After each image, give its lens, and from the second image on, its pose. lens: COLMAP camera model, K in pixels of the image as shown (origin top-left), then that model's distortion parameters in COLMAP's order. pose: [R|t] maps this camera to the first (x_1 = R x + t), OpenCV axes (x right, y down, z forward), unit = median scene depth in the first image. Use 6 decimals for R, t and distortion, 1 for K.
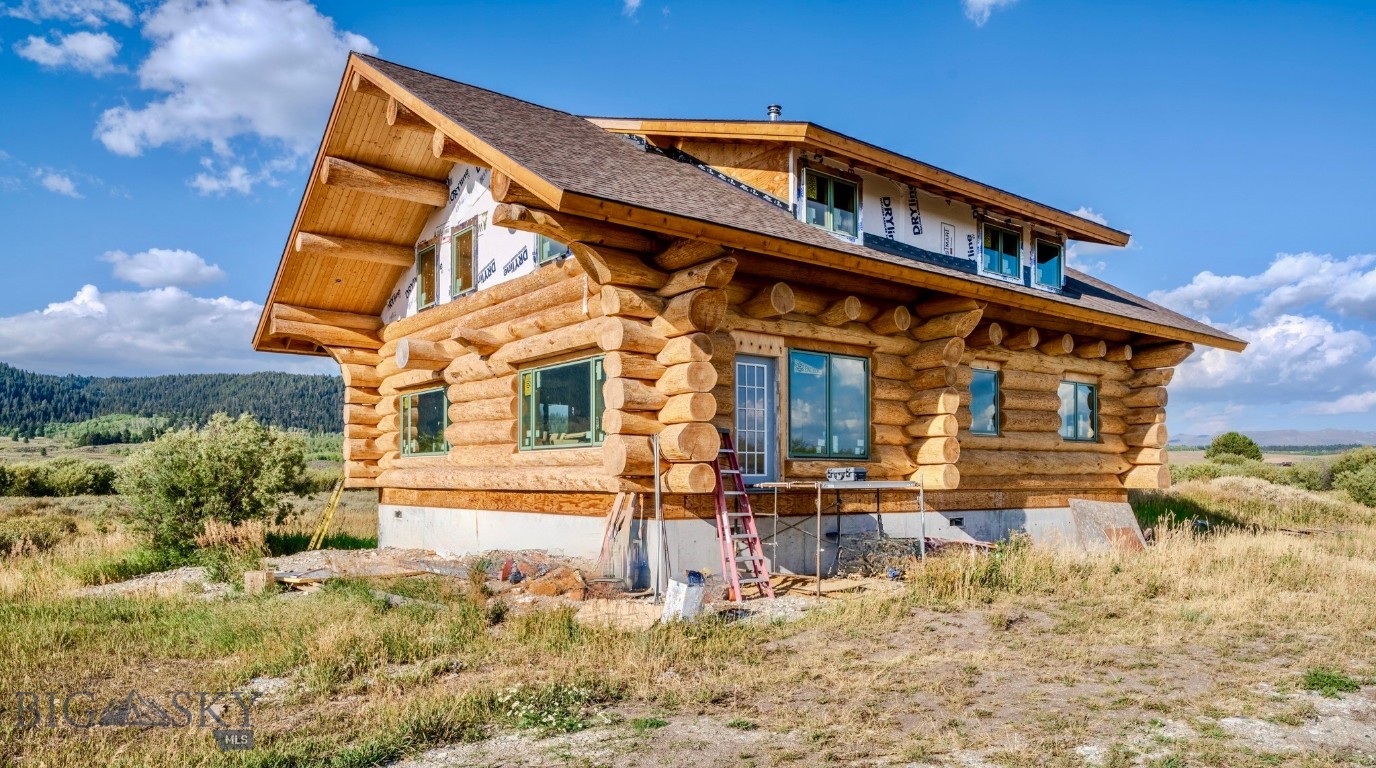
lens RADIAL K [[878.7, 0, 691.7], [0, 878.7, 459.7], [0, 0, 1]] dist [0.022995, -0.000215]
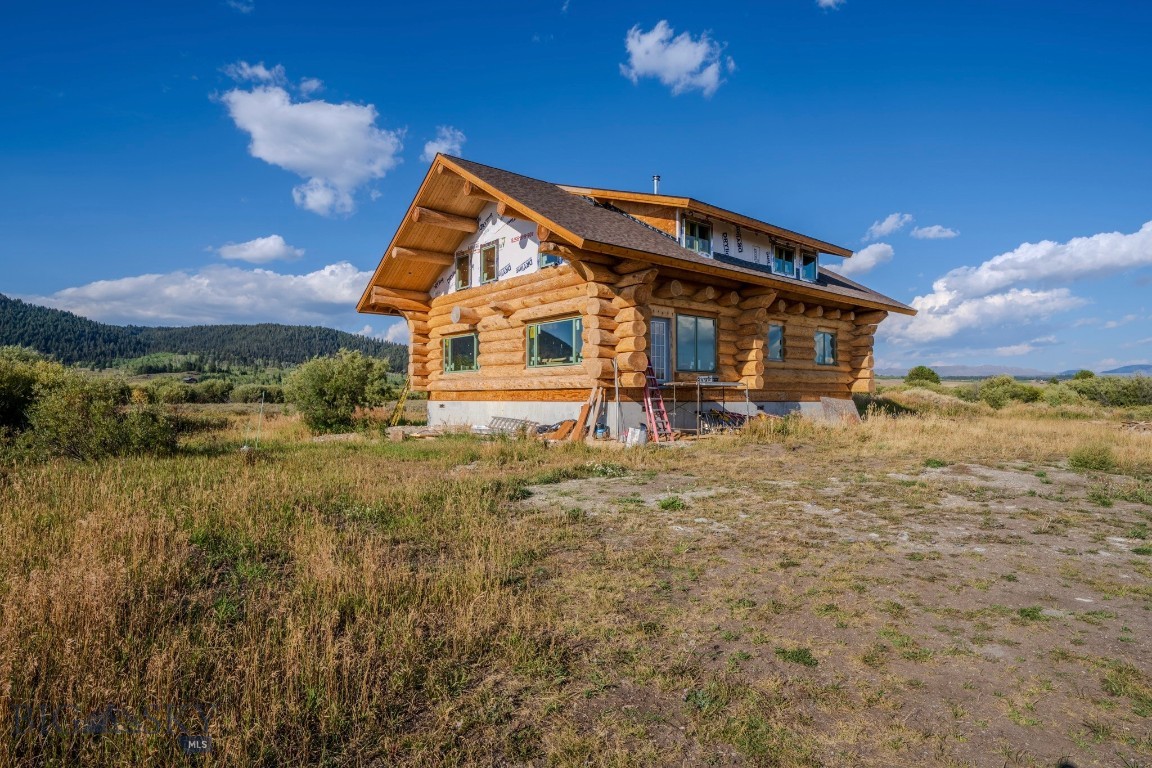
lens RADIAL K [[604.7, 0, 576.0], [0, 604.7, 384.0], [0, 0, 1]] dist [-0.000514, 0.000060]
pose [[0.999666, 0.001574, 0.025808, -0.126947], [-0.001541, 0.999998, -0.001263, 0.024993], [-0.025810, 0.001223, 0.999666, -0.272871]]
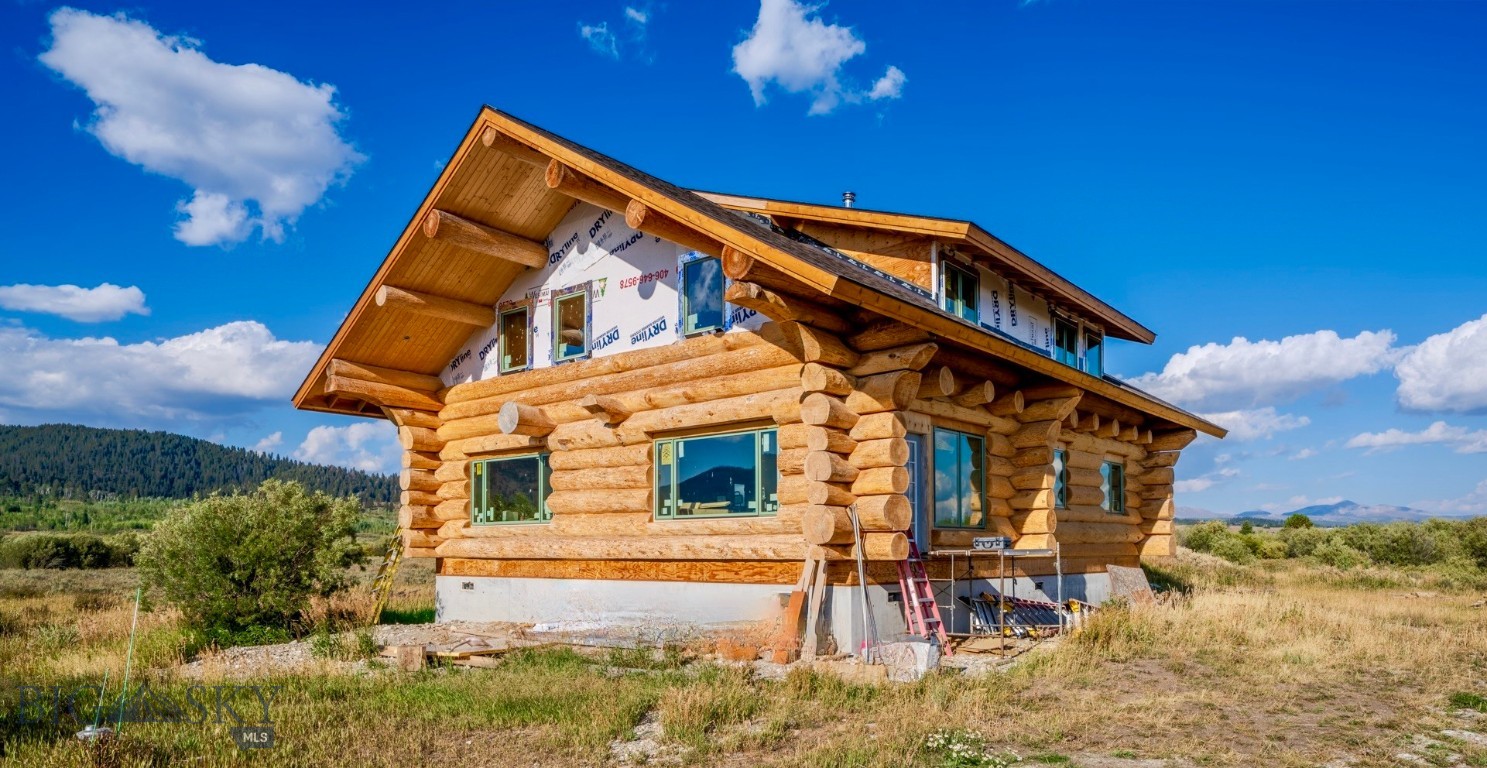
lens RADIAL K [[894.3, 0, 786.2], [0, 894.3, 525.0], [0, 0, 1]] dist [0.012574, 0.000683]
pose [[0.973397, 0.003842, 0.229094, -0.286438], [-0.002606, 0.999980, -0.005697, 0.001243], [-0.229112, 0.004949, 0.973388, -0.025774]]
